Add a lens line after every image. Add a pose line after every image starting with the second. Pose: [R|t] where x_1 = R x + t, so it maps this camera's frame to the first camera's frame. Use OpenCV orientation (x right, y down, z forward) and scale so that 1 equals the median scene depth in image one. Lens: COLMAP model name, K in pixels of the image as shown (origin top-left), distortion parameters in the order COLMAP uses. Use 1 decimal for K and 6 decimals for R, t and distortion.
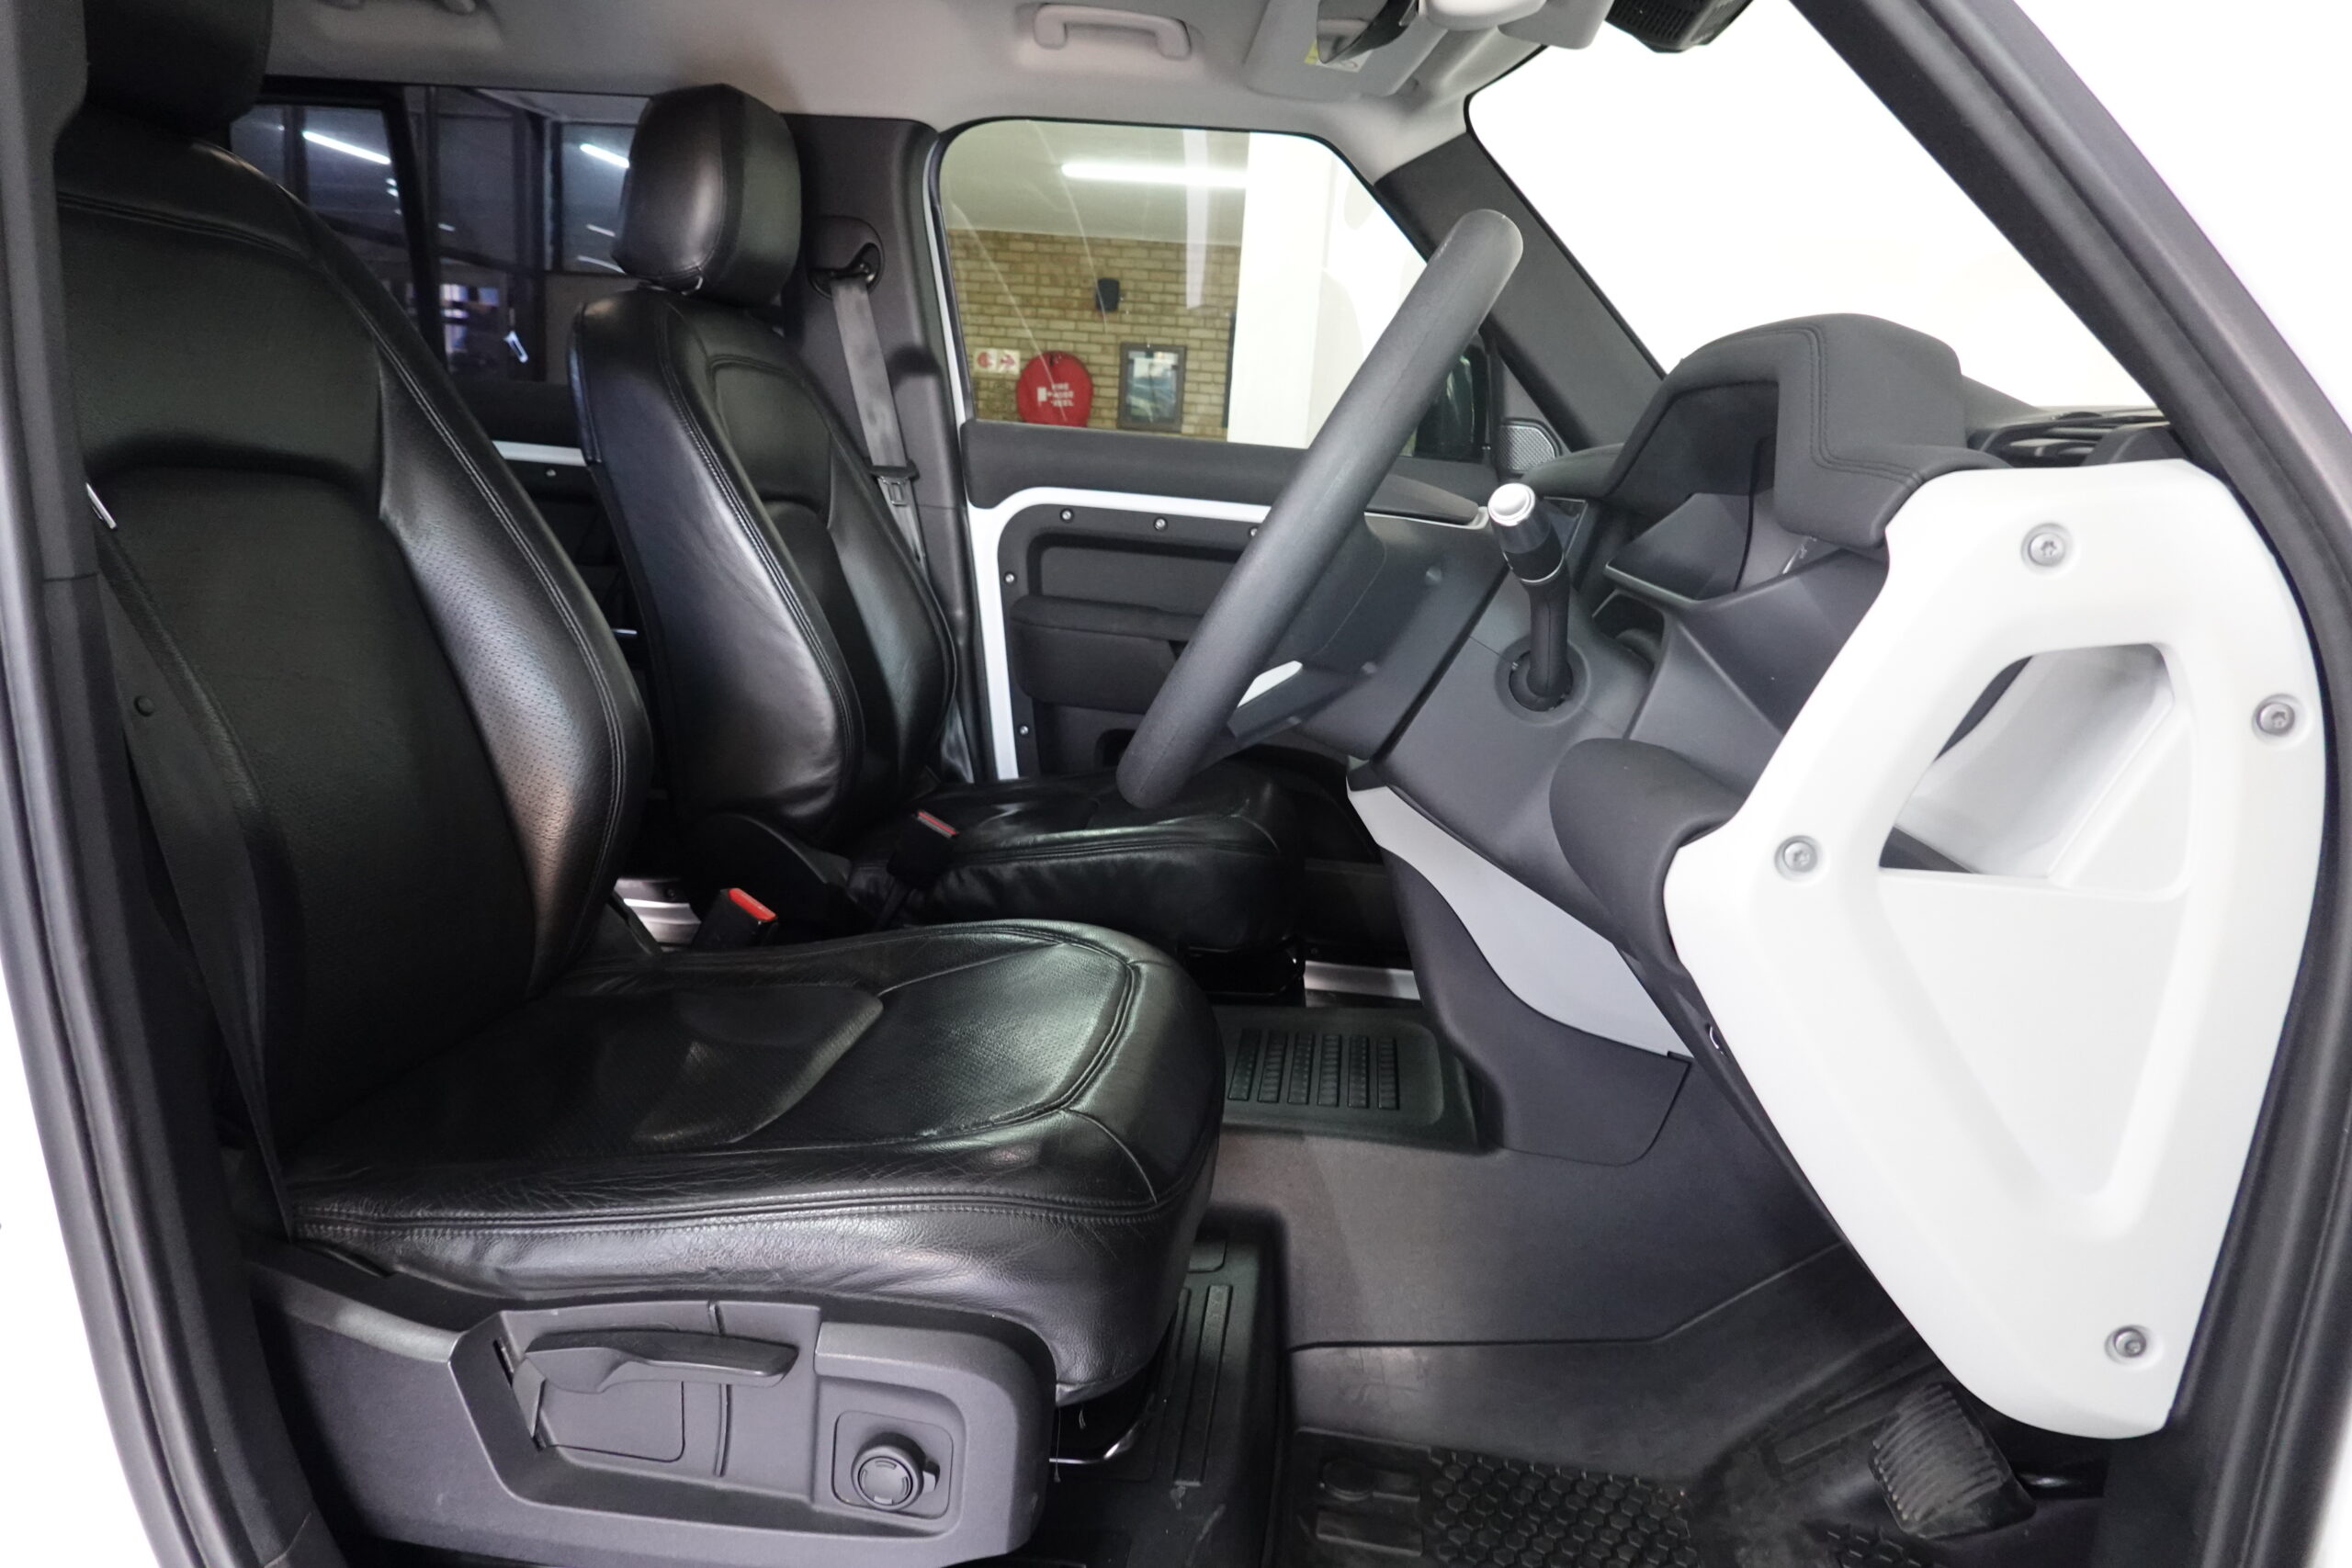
lens RADIAL K [[1554.5, 0, 1190.2], [0, 1554.5, 774.7], [0, 0, 1]] dist [-0.005650, -0.000769]
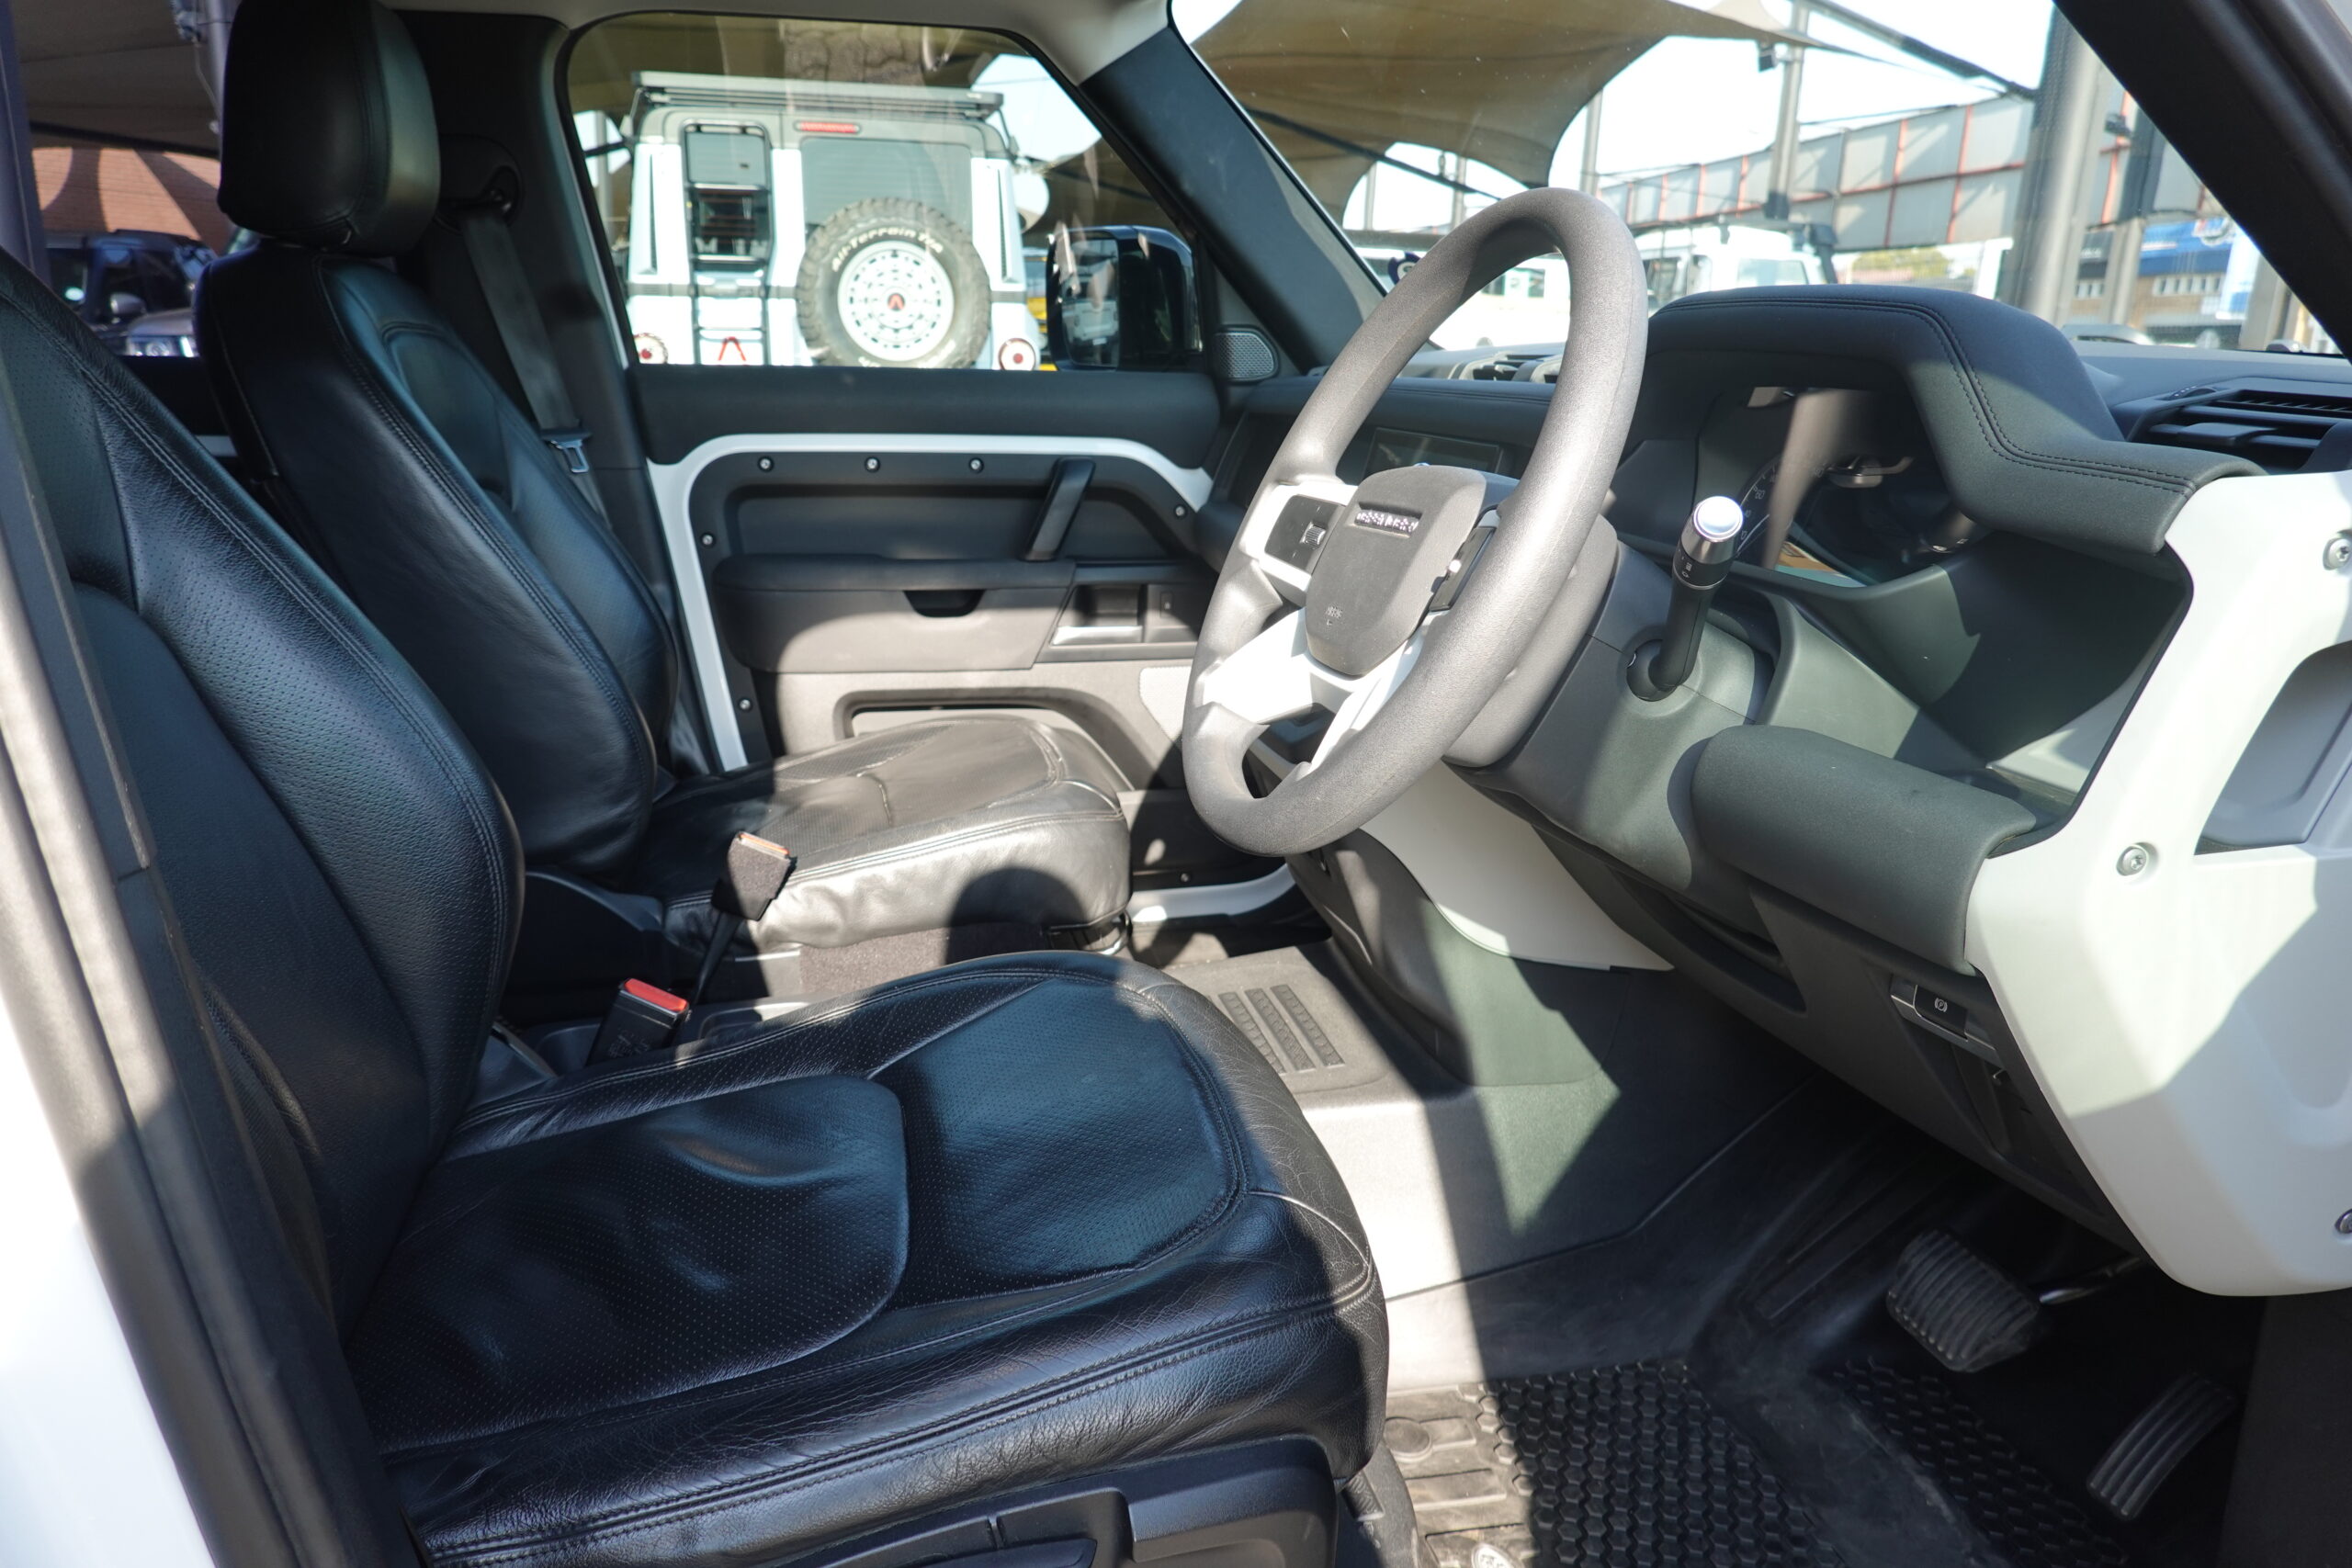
lens RADIAL K [[1554.5, 0, 1188.9], [0, 1554.5, 773.1], [0, 0, 1]] dist [-0.005650, -0.000769]
pose [[0.942230, -0.150914, 0.299043, -0.271968], [0.123909, 0.986463, 0.107411, -0.104854], [-0.311205, -0.064152, 0.948175, 0.109320]]
